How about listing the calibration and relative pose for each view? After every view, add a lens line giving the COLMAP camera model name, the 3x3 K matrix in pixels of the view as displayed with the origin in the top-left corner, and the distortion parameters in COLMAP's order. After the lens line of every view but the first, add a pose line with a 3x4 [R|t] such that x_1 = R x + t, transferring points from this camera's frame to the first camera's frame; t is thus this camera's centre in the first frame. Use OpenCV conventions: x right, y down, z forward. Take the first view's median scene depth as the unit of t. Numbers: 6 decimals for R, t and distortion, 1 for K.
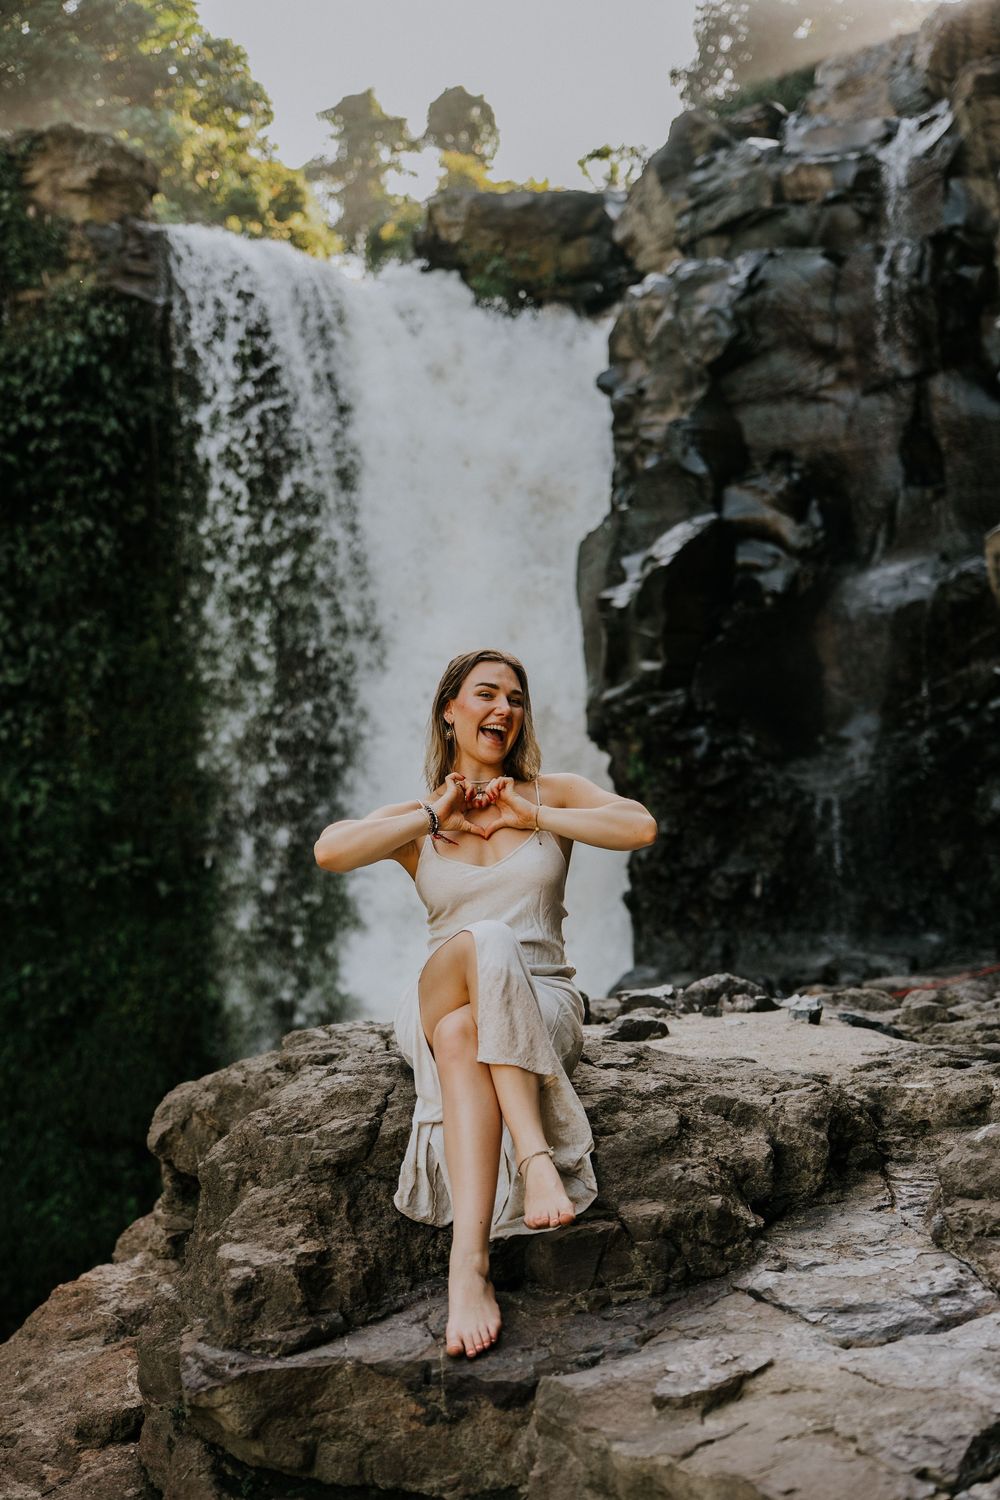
lens RADIAL K [[1695.0, 0, 497.3], [0, 1695.0, 747.4], [0, 0, 1]] dist [0.010617, 0.000000]
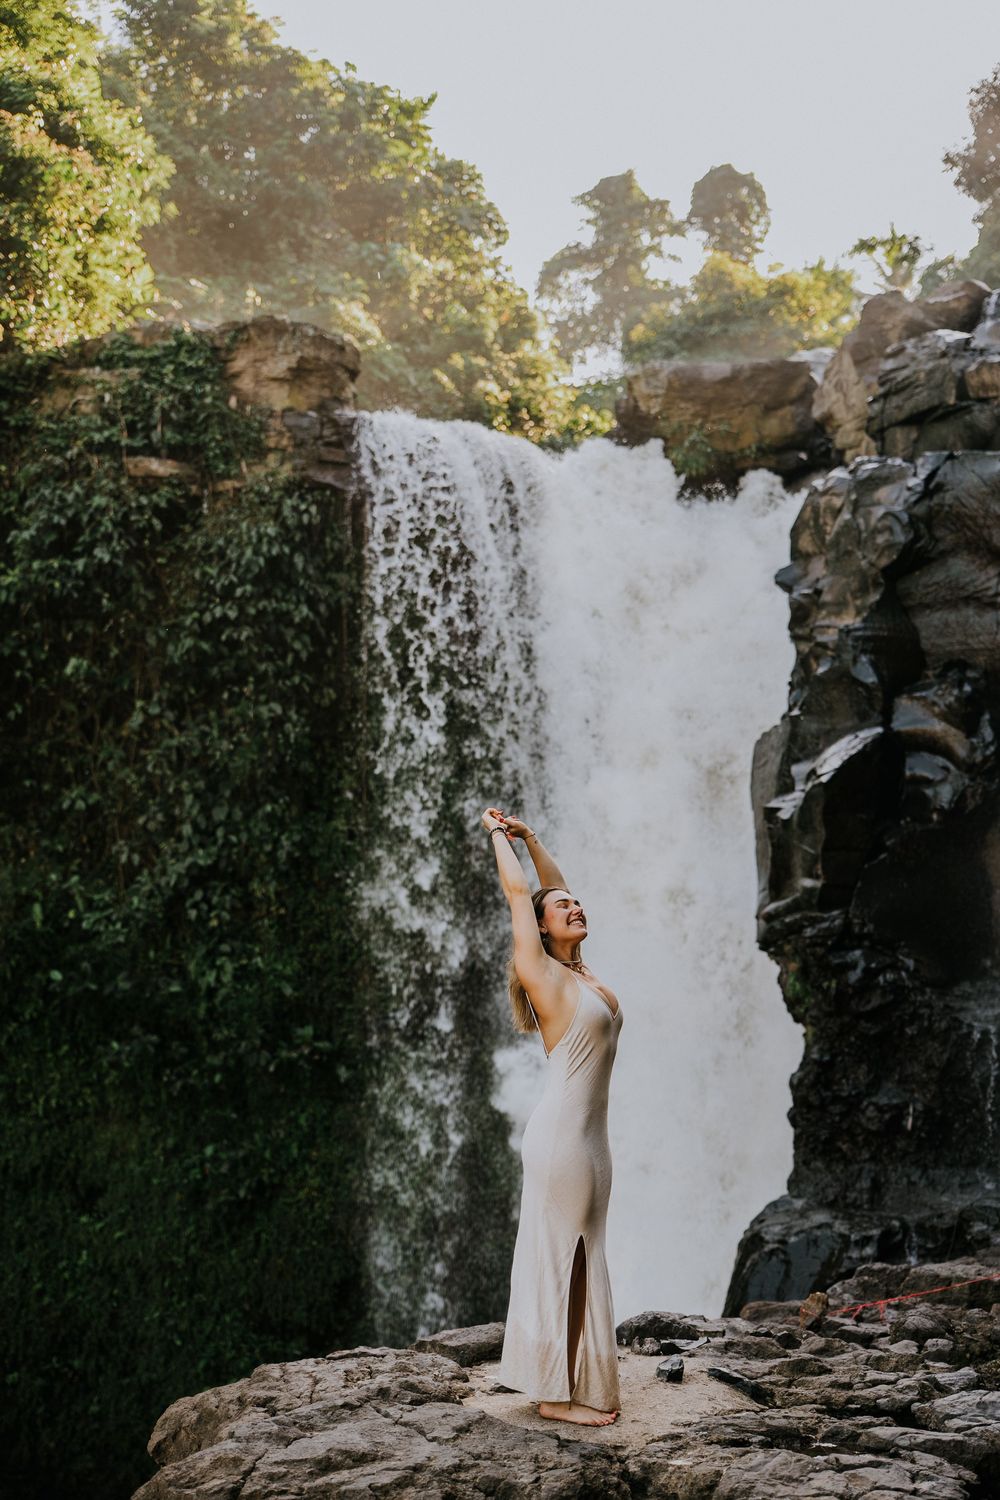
lens RADIAL K [[1876.8, 0, 501.3], [0, 1876.8, 751.8], [0, 0, 1]] dist [0.007835, 0.000000]
pose [[0.989126, 0.009409, -0.146768, 0.056247], [-0.017817, 0.998268, -0.056075, -0.046766], [0.145986, 0.058080, 0.987580, -0.085604]]
